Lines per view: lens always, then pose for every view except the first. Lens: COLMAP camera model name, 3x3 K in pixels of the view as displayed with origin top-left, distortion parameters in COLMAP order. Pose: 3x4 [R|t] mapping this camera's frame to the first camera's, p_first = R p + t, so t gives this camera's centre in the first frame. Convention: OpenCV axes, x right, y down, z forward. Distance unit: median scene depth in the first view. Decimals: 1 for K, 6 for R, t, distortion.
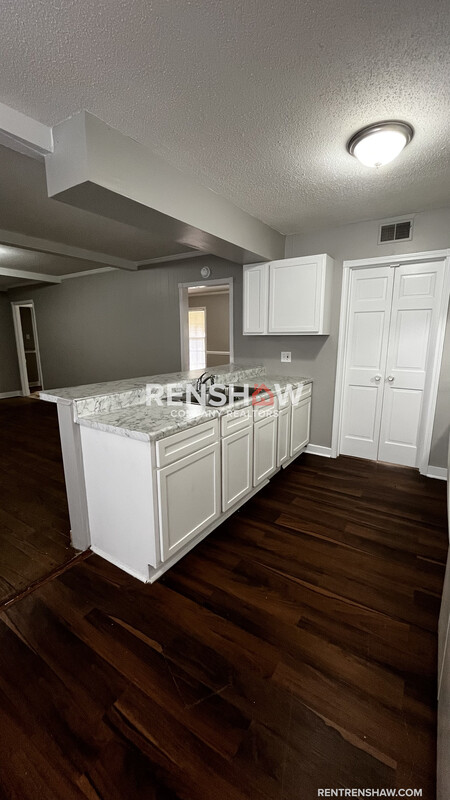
lens RADIAL K [[323.8, 0, 222.7], [0, 323.8, 398.6], [0, 0, 1]] dist [-0.000080, 0.000102]
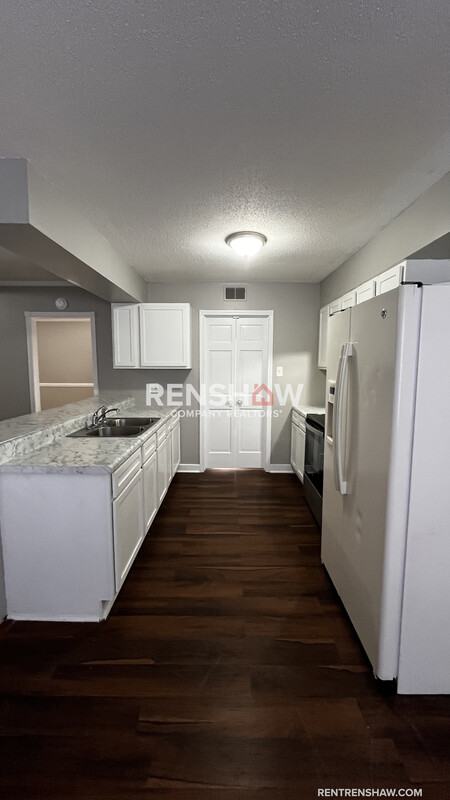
lens RADIAL K [[323.8, 0, 225.8], [0, 323.8, 398.2], [0, 0, 1]] dist [-0.000080, 0.000102]
pose [[0.838874, -0.050725, 0.541956, -0.313193], [0.097361, 0.993575, -0.057707, -0.010502], [-0.535547, 0.101175, 0.838423, -0.079599]]
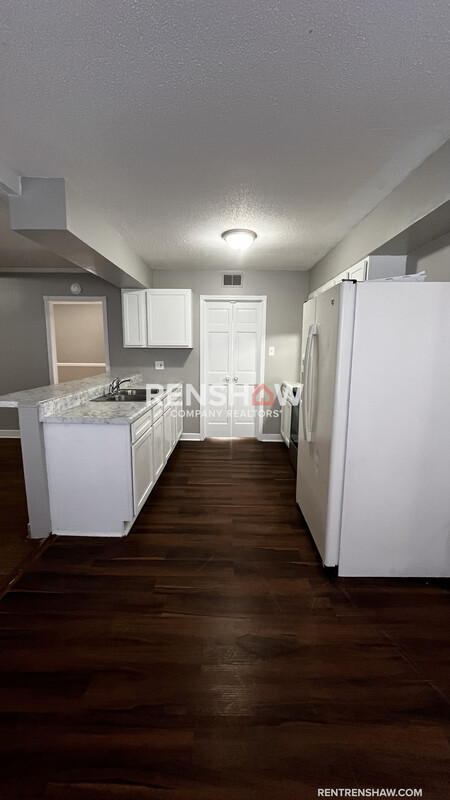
lens RADIAL K [[323.8, 0, 226.9], [0, 323.8, 397.4], [0, 0, 1]] dist [-0.000080, 0.000102]
pose [[0.840523, -0.070864, 0.537121, -0.410103], [0.091250, 0.995763, -0.011421, 0.048826], [-0.534035, 0.058612, 0.843428, -0.270117]]
